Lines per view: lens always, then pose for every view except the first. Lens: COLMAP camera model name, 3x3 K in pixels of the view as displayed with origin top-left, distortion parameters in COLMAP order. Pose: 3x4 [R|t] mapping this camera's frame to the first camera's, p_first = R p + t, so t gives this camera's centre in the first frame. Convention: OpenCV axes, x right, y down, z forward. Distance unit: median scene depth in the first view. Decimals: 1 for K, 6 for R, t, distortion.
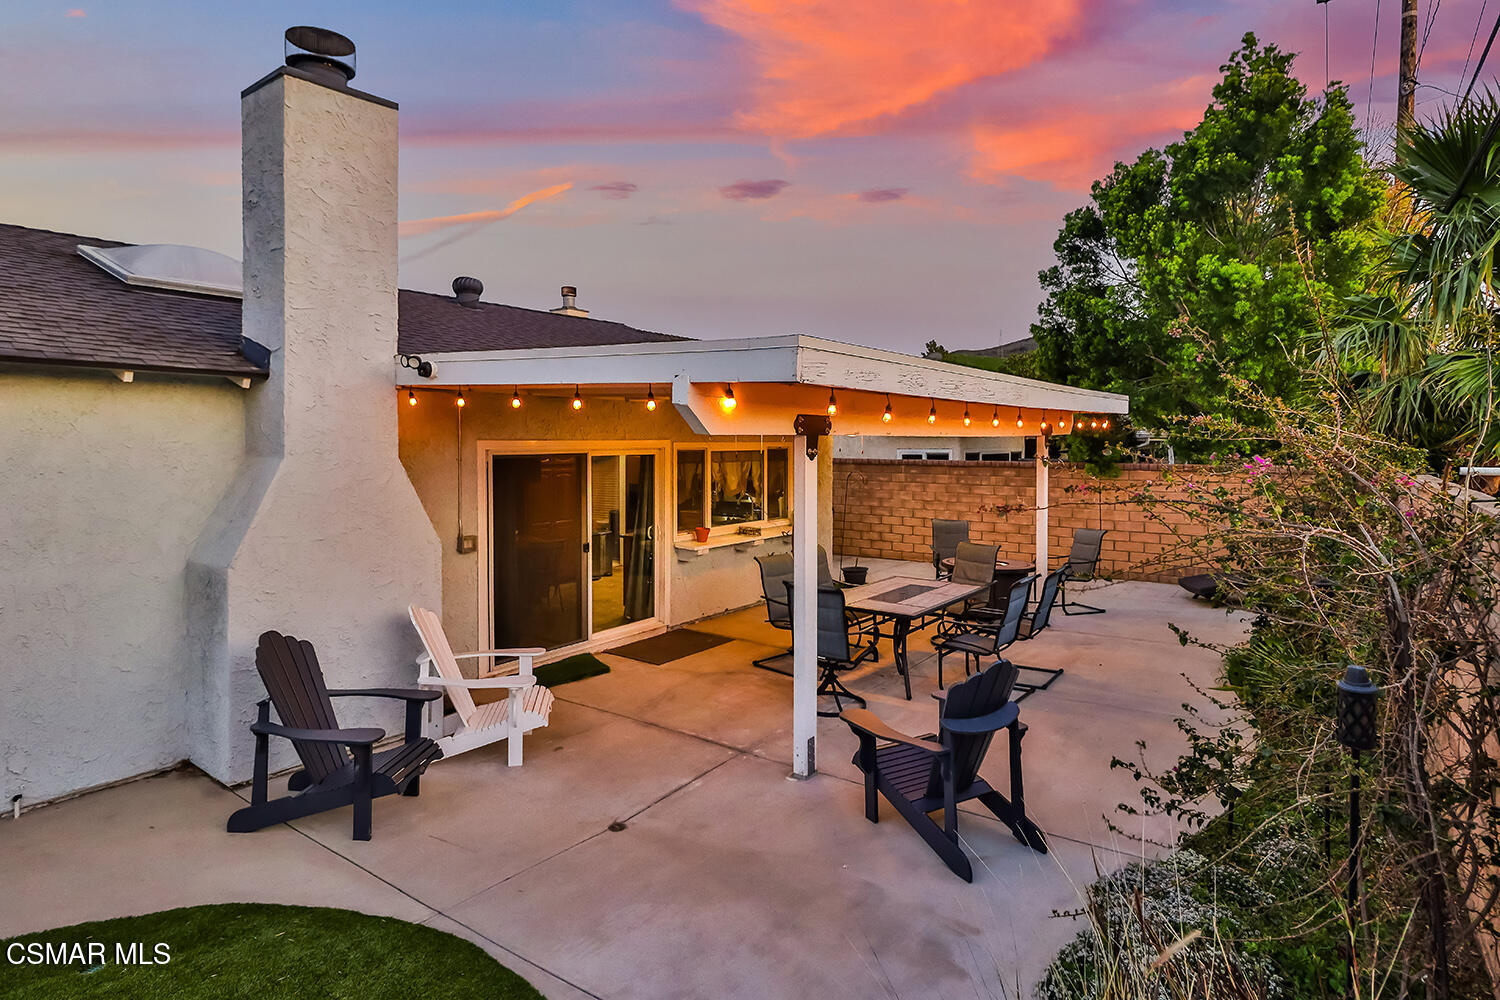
lens RADIAL K [[809.7, 0, 748.4], [0, 809.7, 480.6], [0, 0, 1]] dist [0.000943, -0.002359]
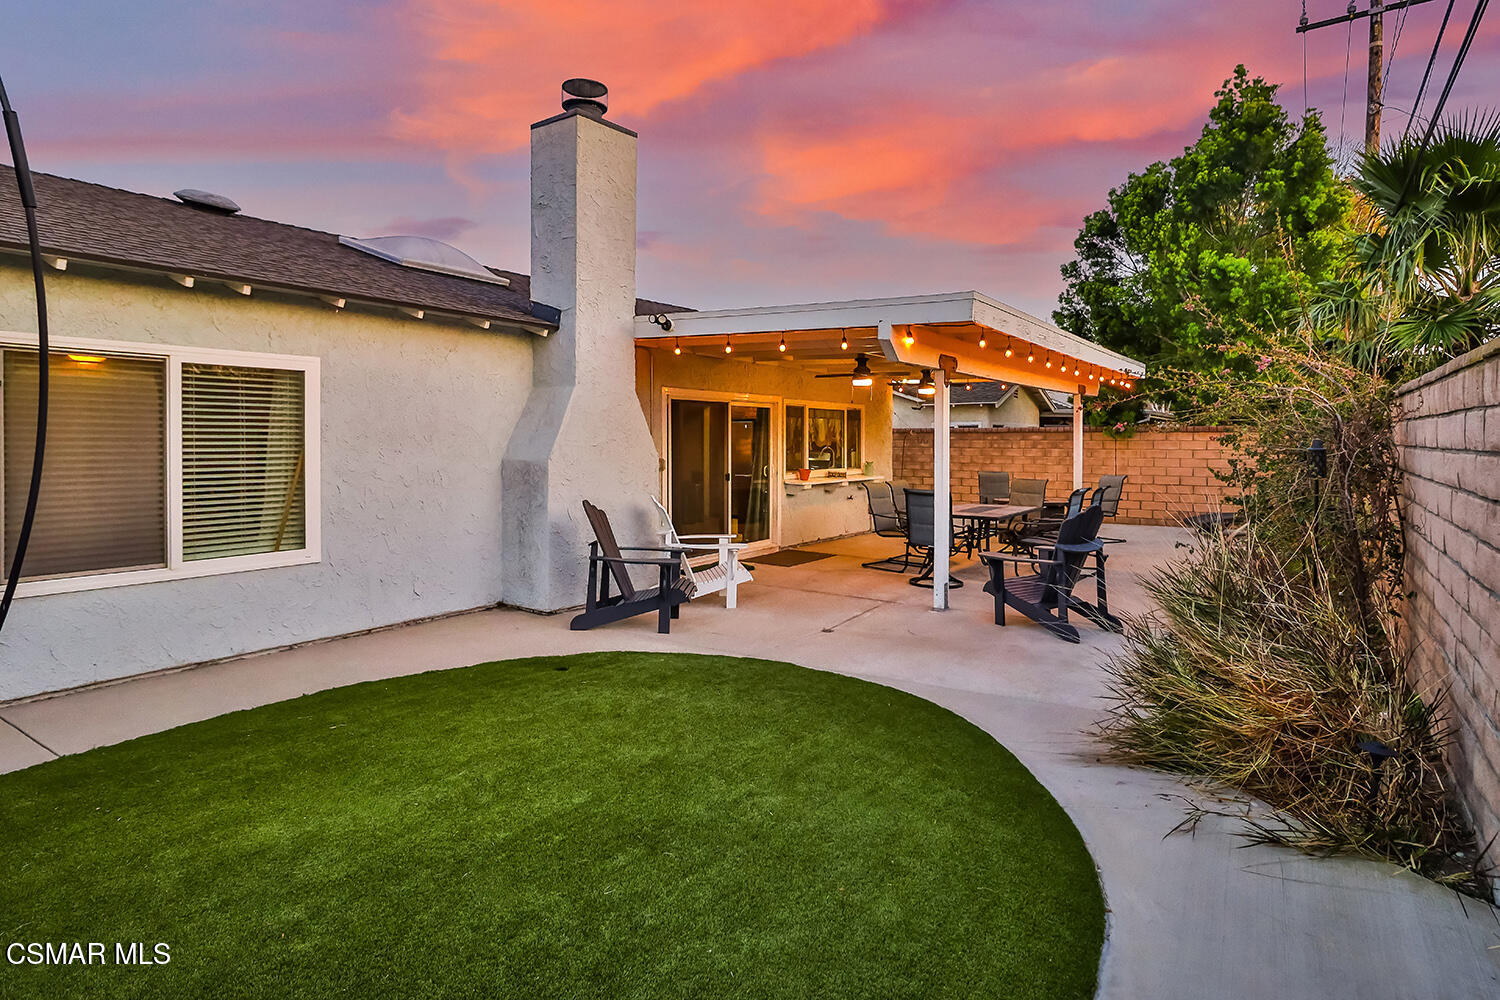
lens RADIAL K [[809.7, 0, 748.4], [0, 809.7, 480.6], [0, 0, 1]] dist [0.000943, -0.002359]
pose [[0.999846, -0.000376, 0.017548, -0.150445], [0.000395, 0.999999, -0.001124, 0.071117], [-0.017547, 0.001131, 0.999845, -0.212760]]
